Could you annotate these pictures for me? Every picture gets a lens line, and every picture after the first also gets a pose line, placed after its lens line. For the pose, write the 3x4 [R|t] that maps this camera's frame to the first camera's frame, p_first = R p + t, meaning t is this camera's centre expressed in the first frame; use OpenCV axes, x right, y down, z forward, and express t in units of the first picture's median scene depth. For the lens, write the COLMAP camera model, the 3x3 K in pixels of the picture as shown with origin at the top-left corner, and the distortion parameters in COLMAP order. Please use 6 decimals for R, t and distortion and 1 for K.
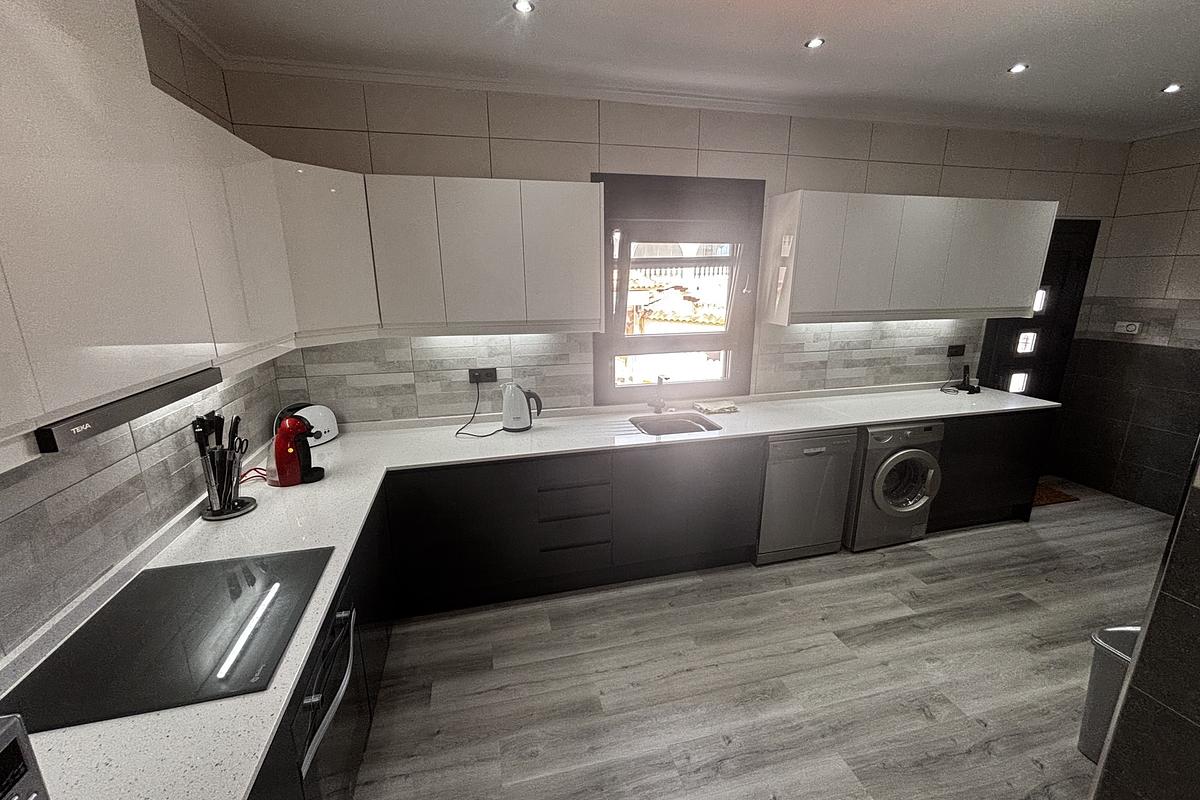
lens RADIAL K [[483.3, 0, 601.2], [0, 483.3, 400.8], [0, 0, 1]] dist [0.002511, 0.000092]
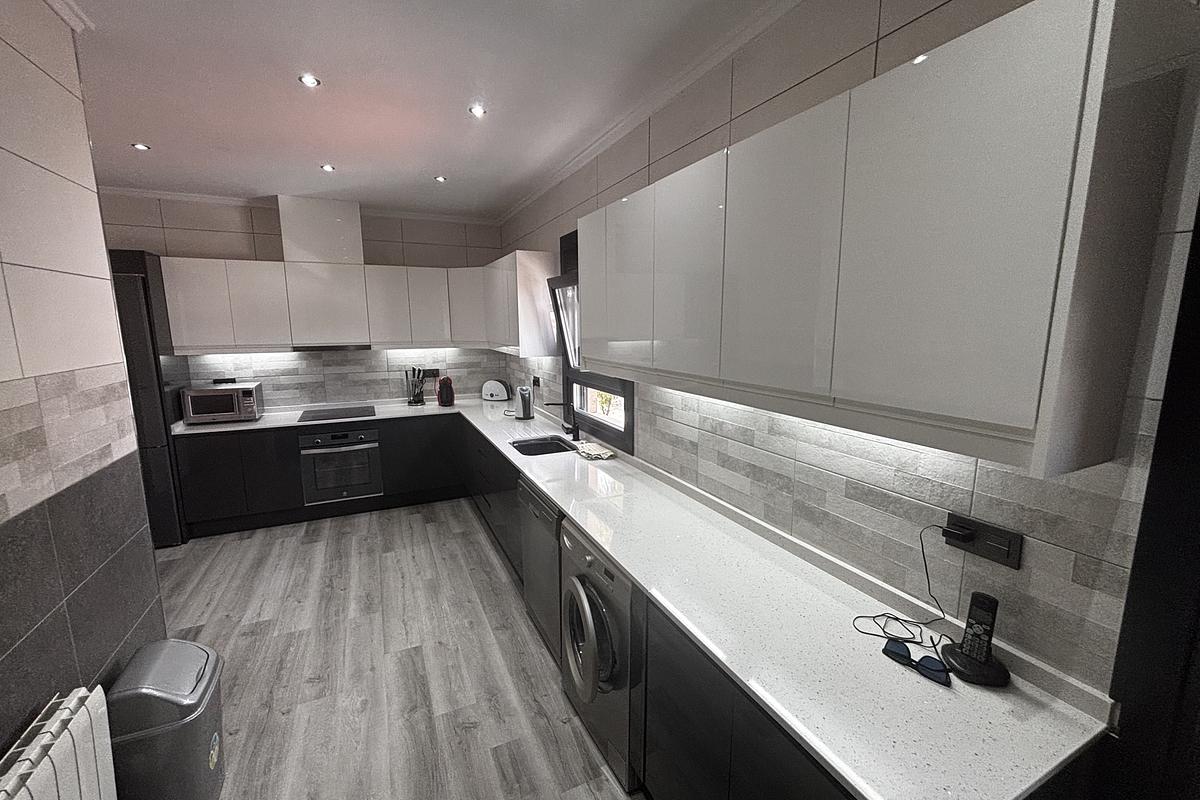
lens RADIAL K [[487.4, 0, 599.5], [0, 487.4, 396.3], [0, 0, 1]] dist [0.003081, -0.001673]
pose [[0.189290, 0.157653, -0.969183, 1.424552], [-0.237487, 0.965074, 0.110602, -0.247191], [0.952769, 0.209232, 0.220119, 0.968412]]
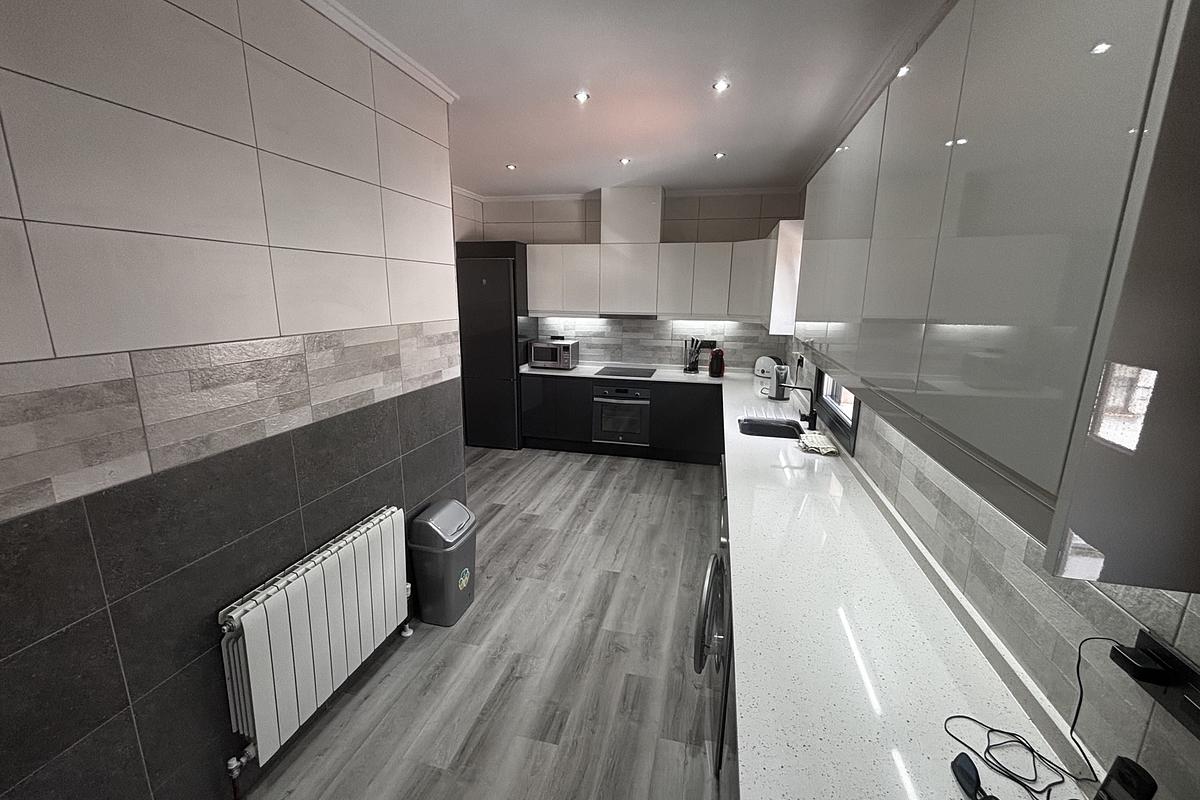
lens RADIAL K [[487.4, 0, 599.5], [0, 487.4, 396.3], [0, 0, 1]] dist [0.003081, -0.001673]
pose [[-0.470875, 0.187722, -0.861996, 1.423583], [-0.223184, 0.919965, 0.322263, -0.318574], [0.853502, 0.344129, -0.391292, 1.221893]]
